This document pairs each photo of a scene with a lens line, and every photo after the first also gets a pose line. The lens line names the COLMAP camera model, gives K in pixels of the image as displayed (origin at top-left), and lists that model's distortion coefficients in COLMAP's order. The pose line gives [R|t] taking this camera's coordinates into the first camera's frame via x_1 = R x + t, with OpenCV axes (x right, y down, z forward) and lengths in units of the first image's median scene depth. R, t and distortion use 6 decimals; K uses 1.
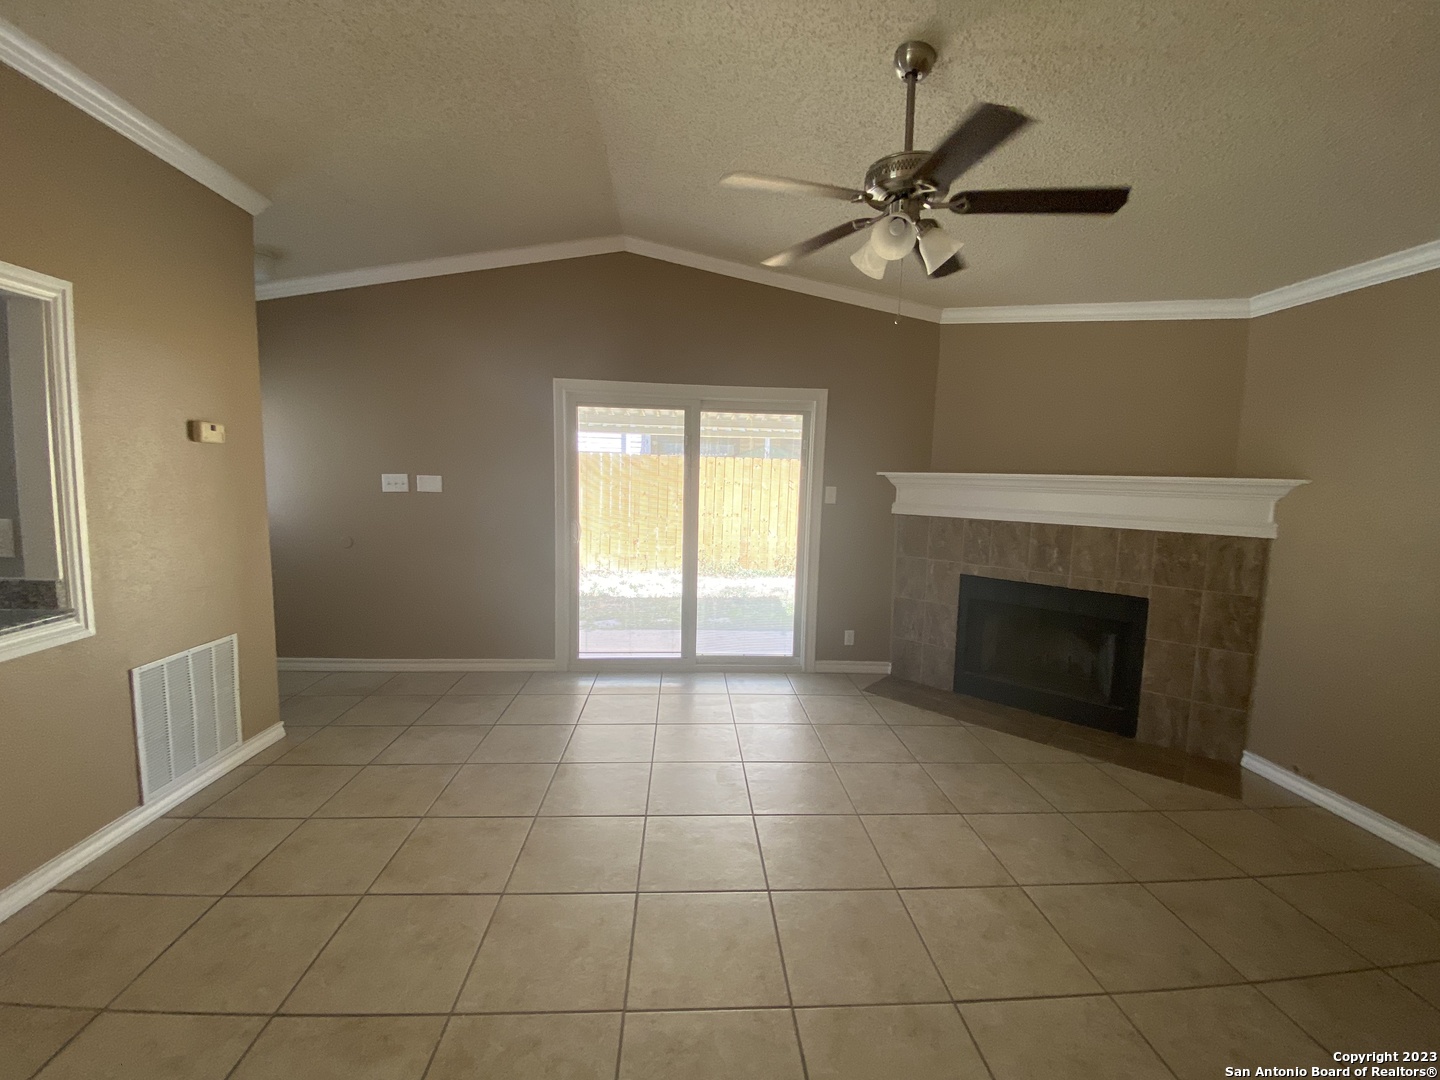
lens RADIAL K [[595.2, 0, 697.7], [0, 595.2, 531.1], [0, 0, 1]] dist [0.003577, -0.002197]
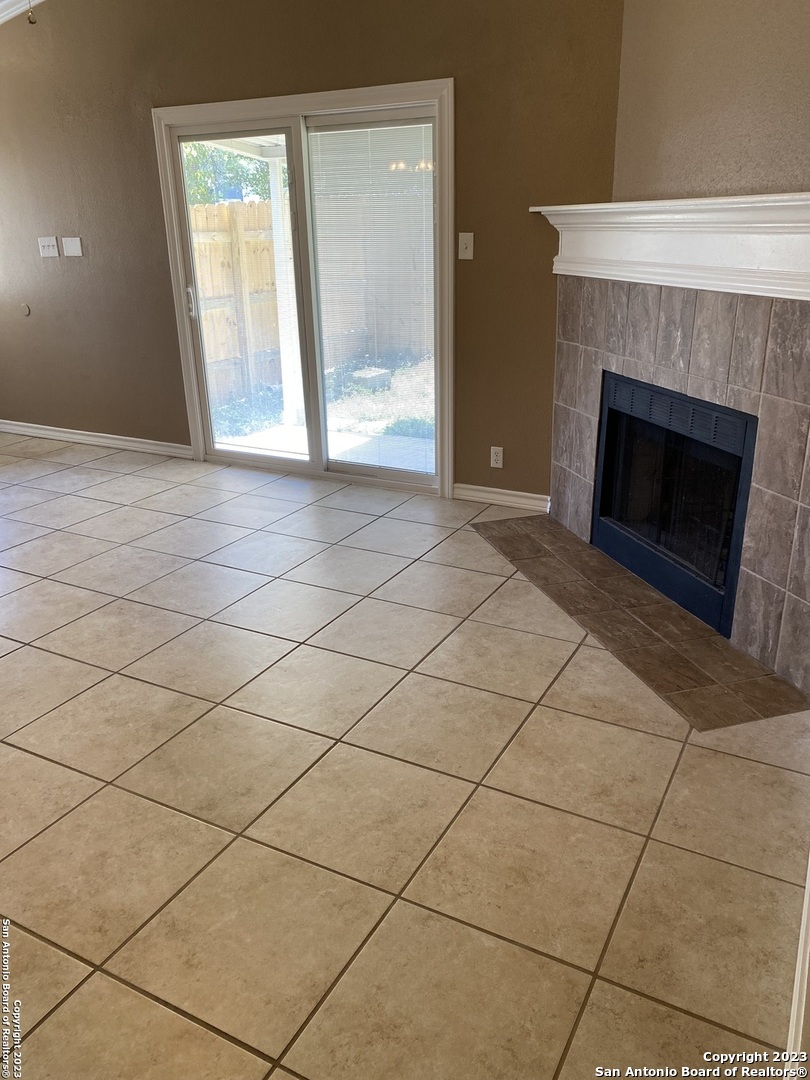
lens RADIAL K [[837.3, 0, 409.5], [0, 837.3, 546.7], [0, 0, 1]] dist [-0.007028, -0.013954]
pose [[0.852224, 0.151950, -0.500626, 0.830095], [-0.014971, 0.963585, 0.266983, 0.019869], [0.522963, -0.220034, 0.823465, 0.107358]]
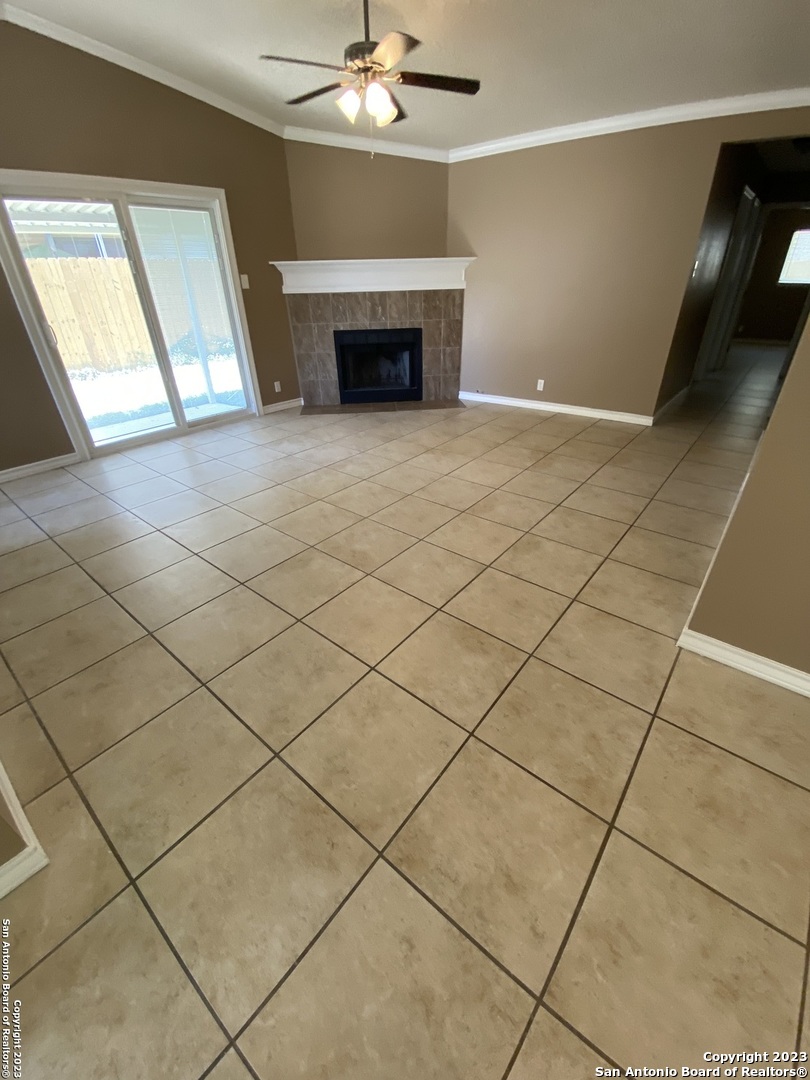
lens RADIAL K [[450.0, 0, 405.7], [0, 450.0, 541.4], [0, 0, 1]] dist [-0.002383, -0.001245]
pose [[0.677632, -0.409579, 0.610787, -0.490035], [0.111122, 0.878039, 0.465509, 0.029222], [-0.726958, -0.247572, 0.640500, -0.123828]]
